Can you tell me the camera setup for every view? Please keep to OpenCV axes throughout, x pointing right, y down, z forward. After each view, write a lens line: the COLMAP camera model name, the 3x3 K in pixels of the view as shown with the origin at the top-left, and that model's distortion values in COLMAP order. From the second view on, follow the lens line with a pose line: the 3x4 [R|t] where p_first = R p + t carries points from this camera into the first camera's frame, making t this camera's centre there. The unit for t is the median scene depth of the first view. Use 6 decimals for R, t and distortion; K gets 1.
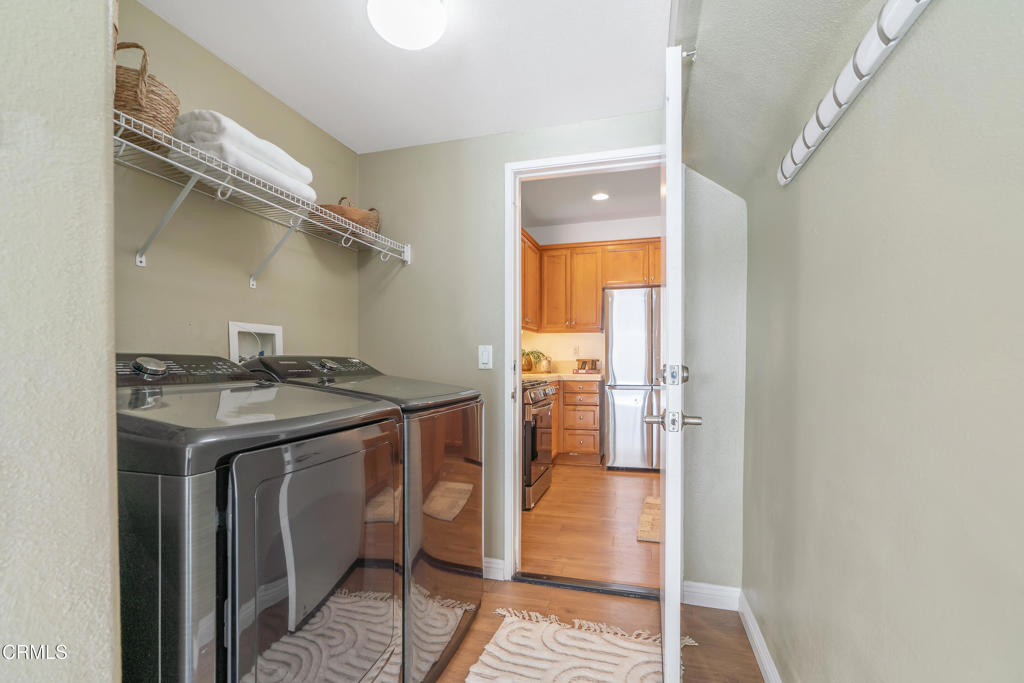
lens RADIAL K [[457.6, 0, 509.8], [0, 457.6, 349.3], [0, 0, 1]] dist [-0.014638, 0.005568]
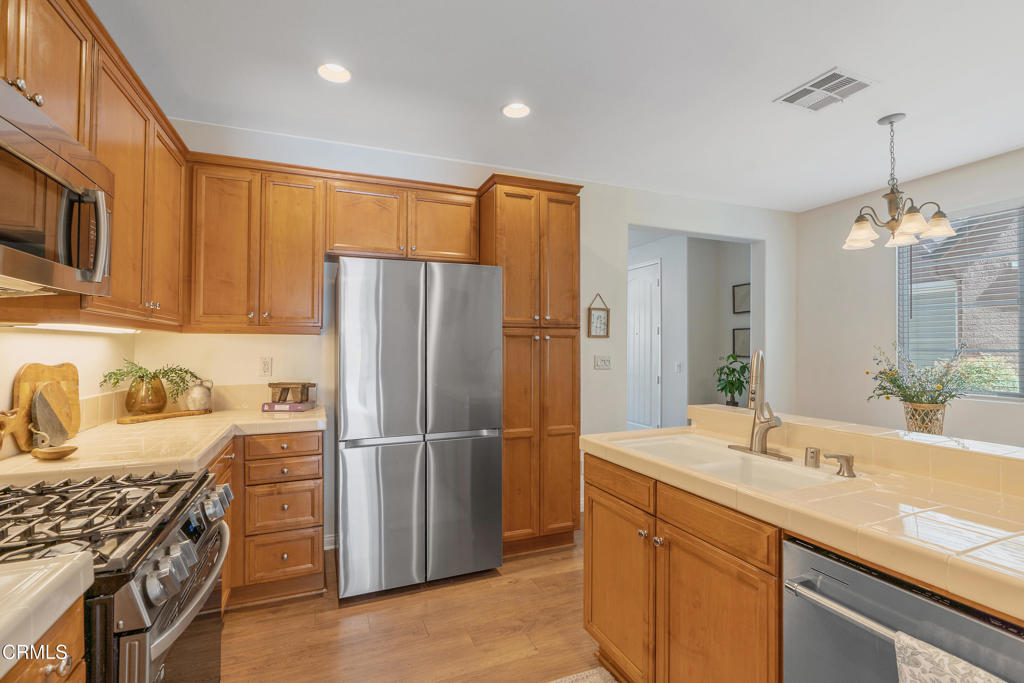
lens RADIAL K [[457.6, 0, 503.2], [0, 457.6, 341.2], [0, 0, 1]] dist [-0.014638, 0.005568]
pose [[0.779244, 0.011335, 0.626618, 0.026512], [-0.016180, 0.999867, 0.002034, -0.032970], [-0.626511, -0.011724, 0.779324, 0.428320]]
